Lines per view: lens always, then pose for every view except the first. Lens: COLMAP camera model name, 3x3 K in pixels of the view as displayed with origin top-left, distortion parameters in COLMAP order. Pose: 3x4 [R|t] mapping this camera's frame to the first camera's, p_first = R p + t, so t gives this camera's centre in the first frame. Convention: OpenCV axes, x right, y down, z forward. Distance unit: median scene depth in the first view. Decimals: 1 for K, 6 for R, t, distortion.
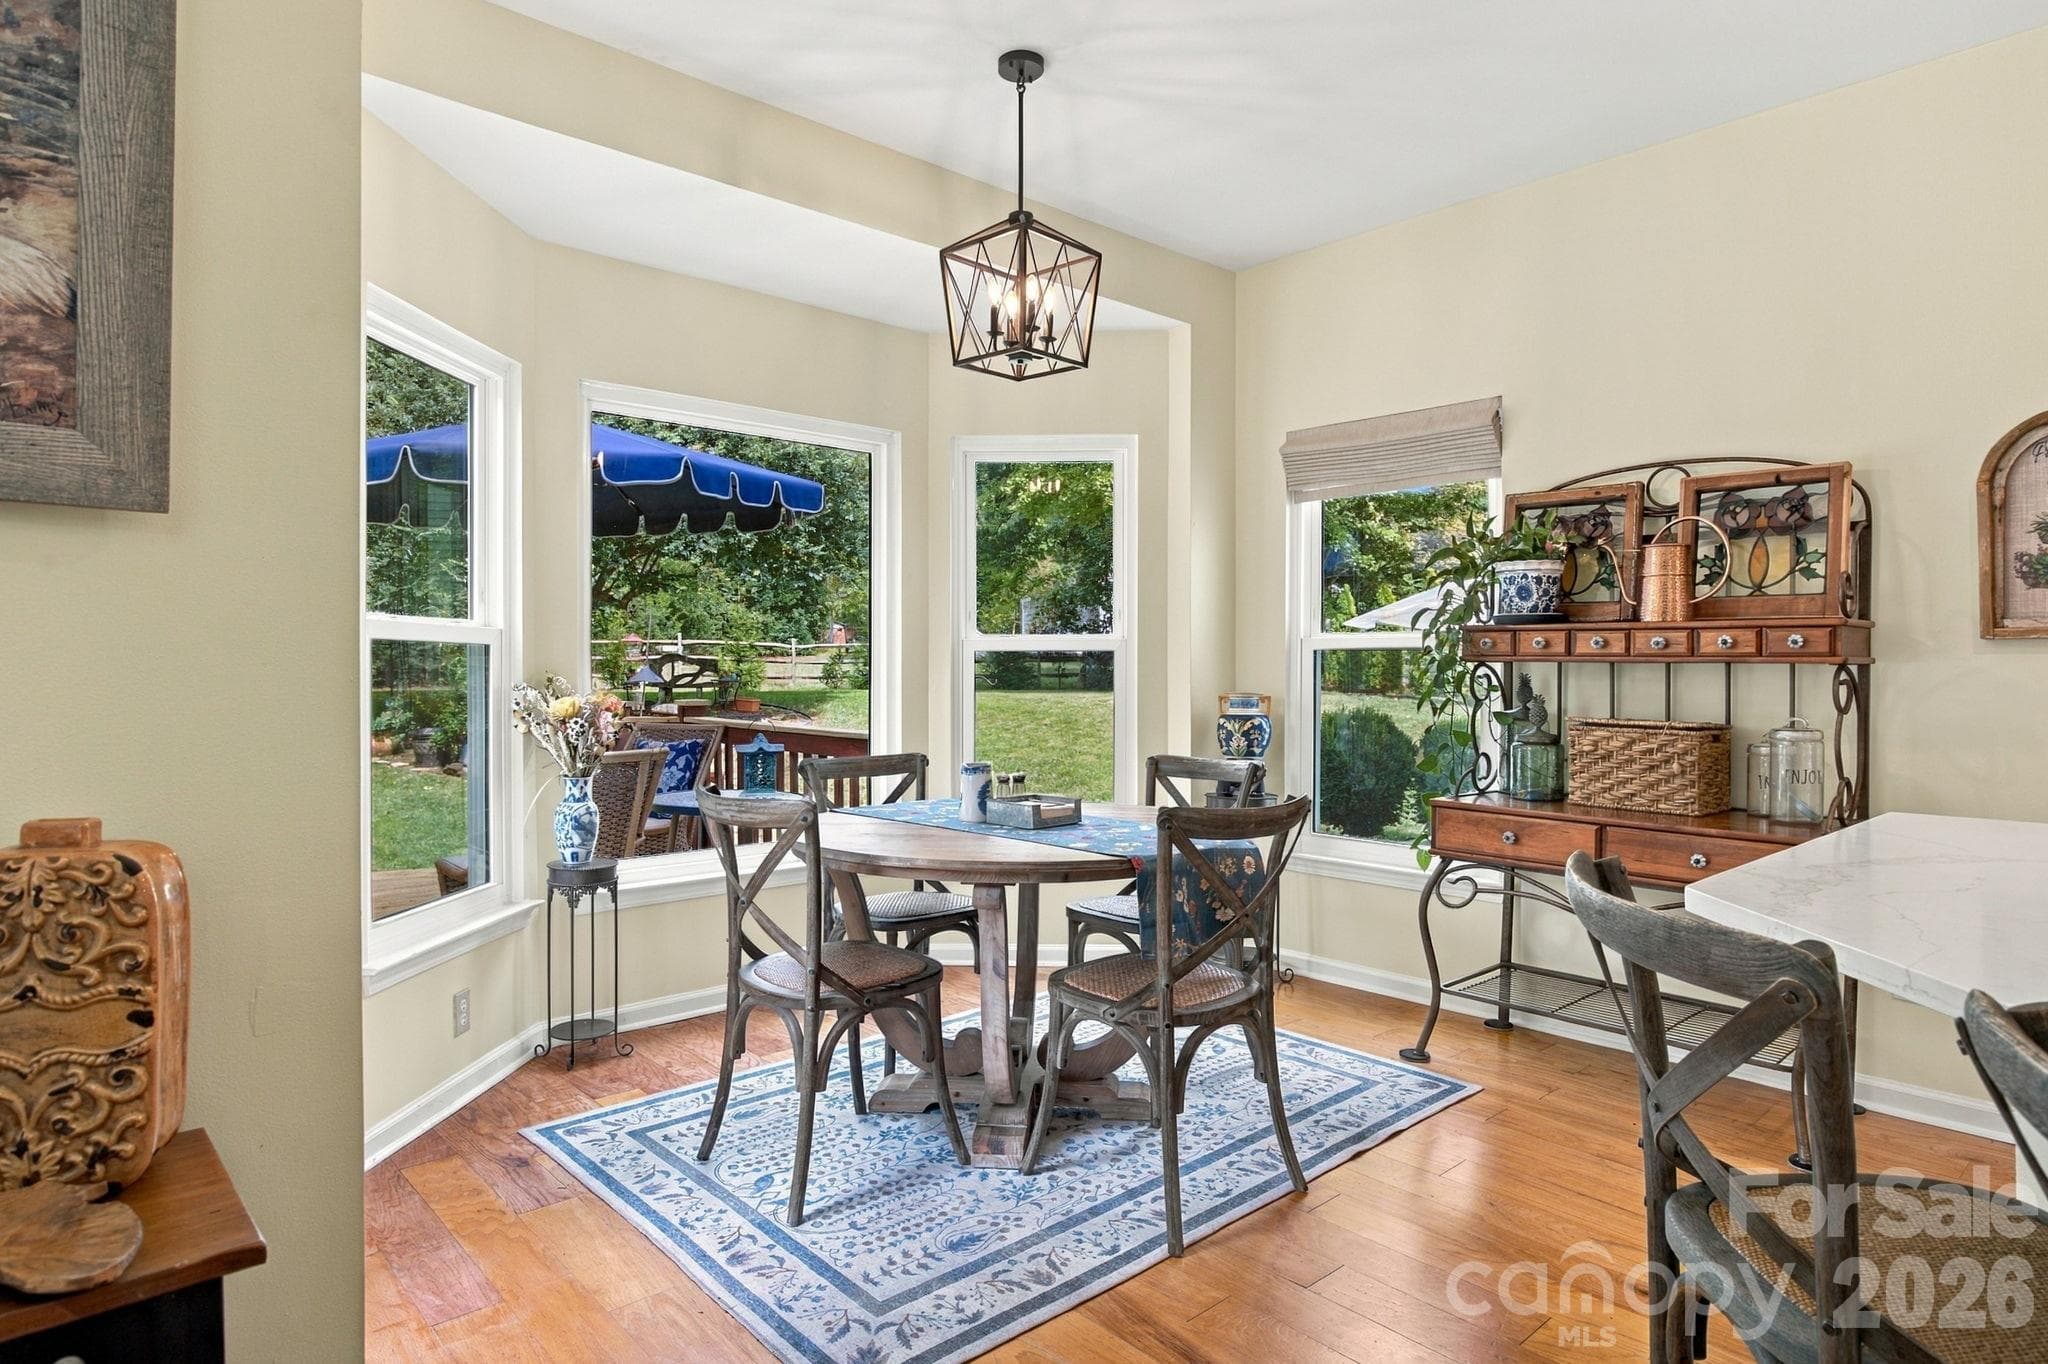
lens RADIAL K [[1123.5, 0, 1024.0], [0, 1123.5, 682.0], [0, 0, 1]] dist [-0.000859, -0.000083]
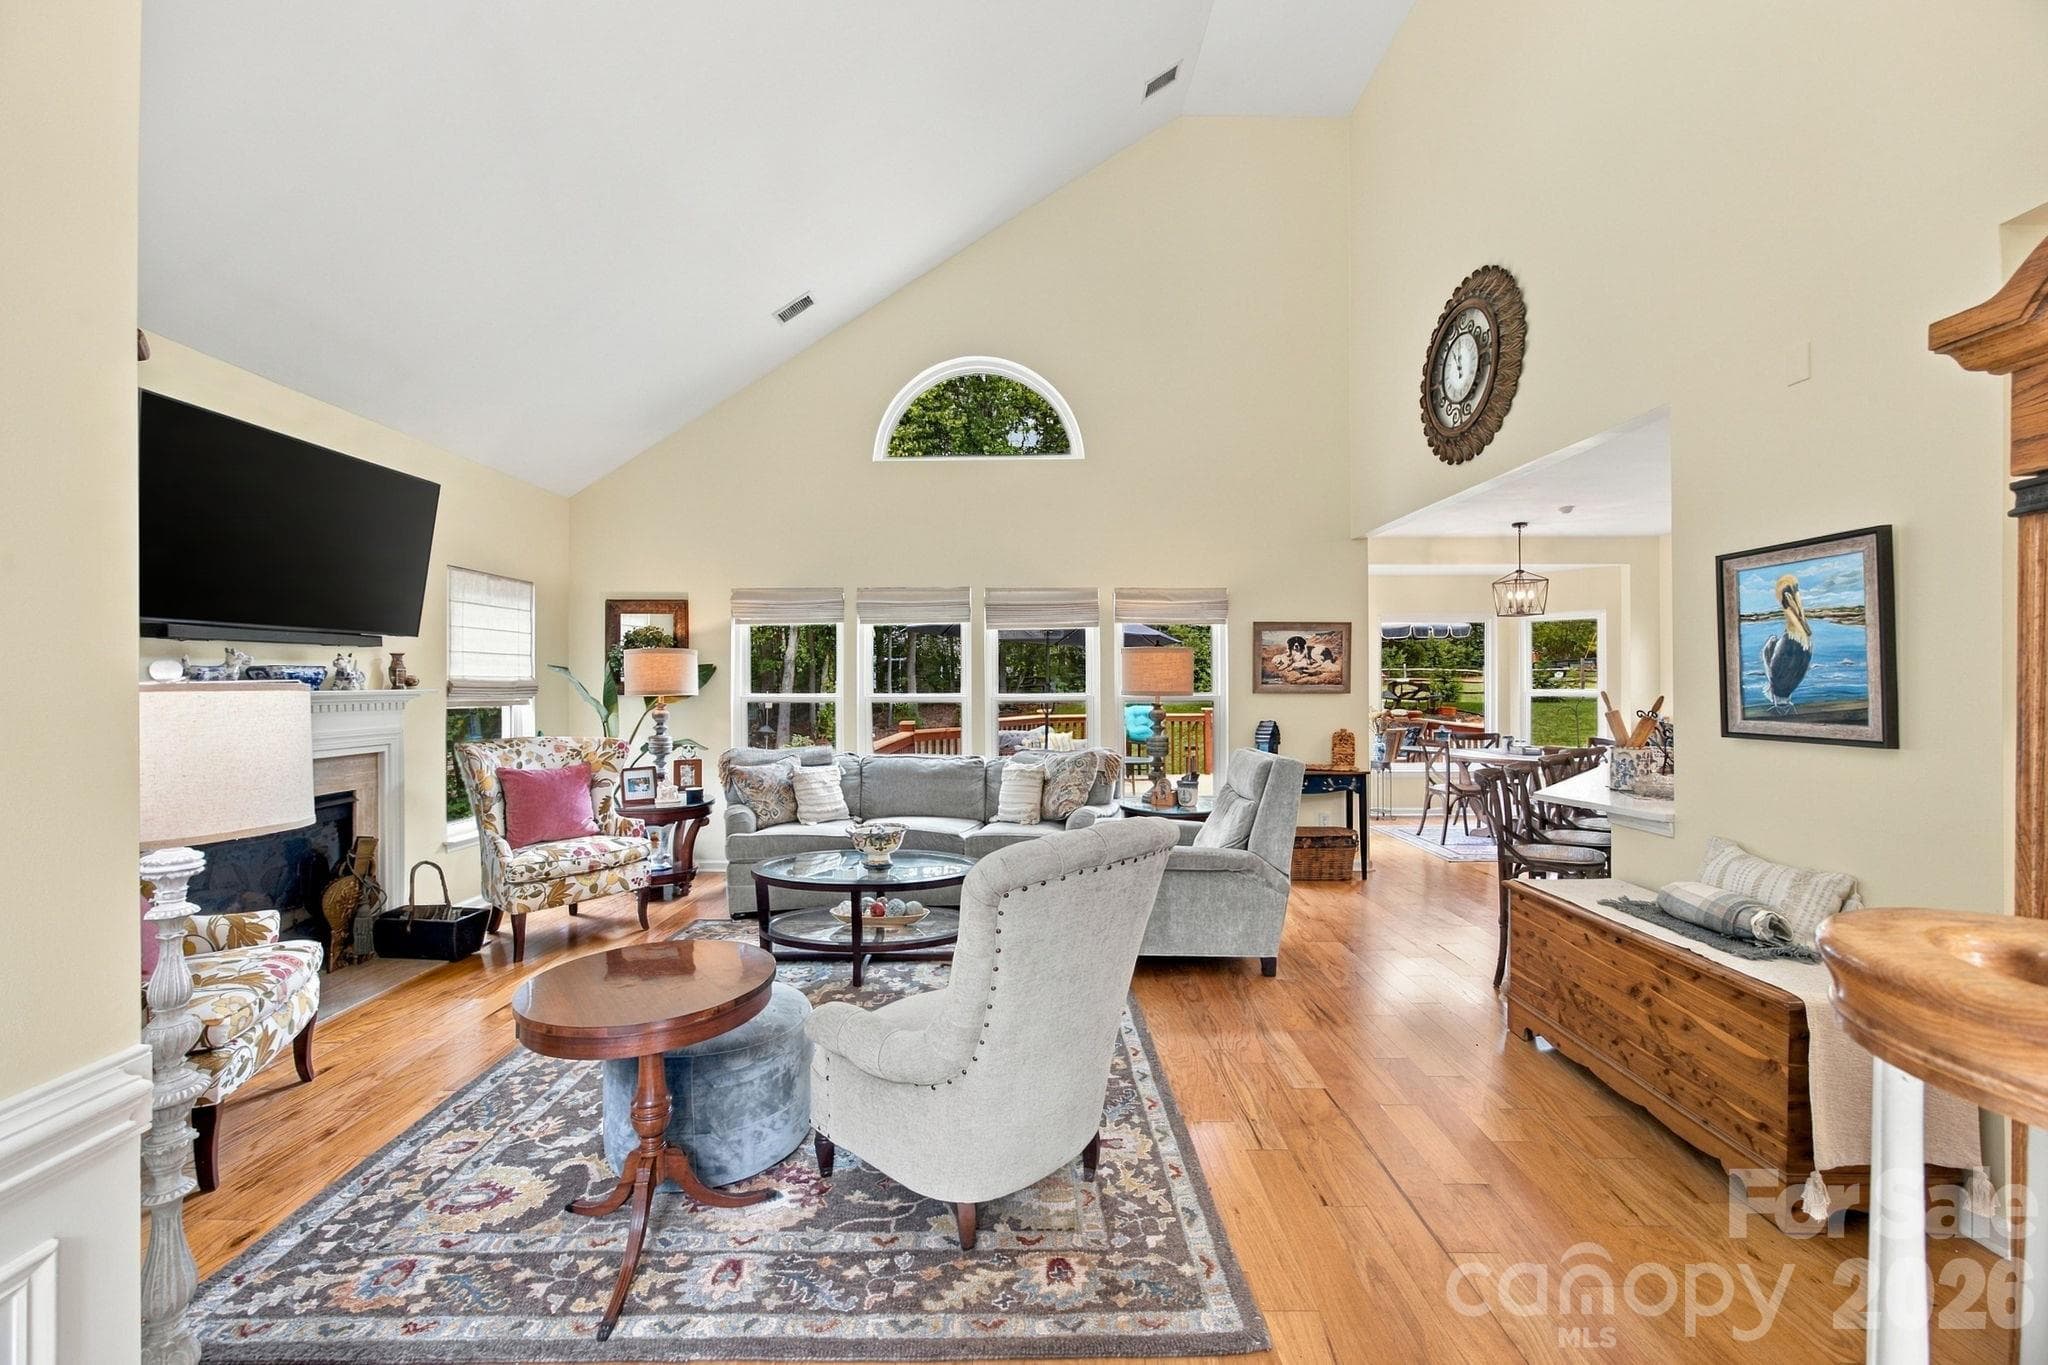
lens RADIAL K [[856.6, 0, 1024.0], [0, 856.6, 682.5], [0, 0, 1]] dist [-0.000690, -0.000037]
pose [[0.756486, -0.004461, -0.653995, 0.369427], [-0.000069, 0.999976, -0.006901, -0.044647], [0.654010, 0.005266, 0.756468, -1.273353]]
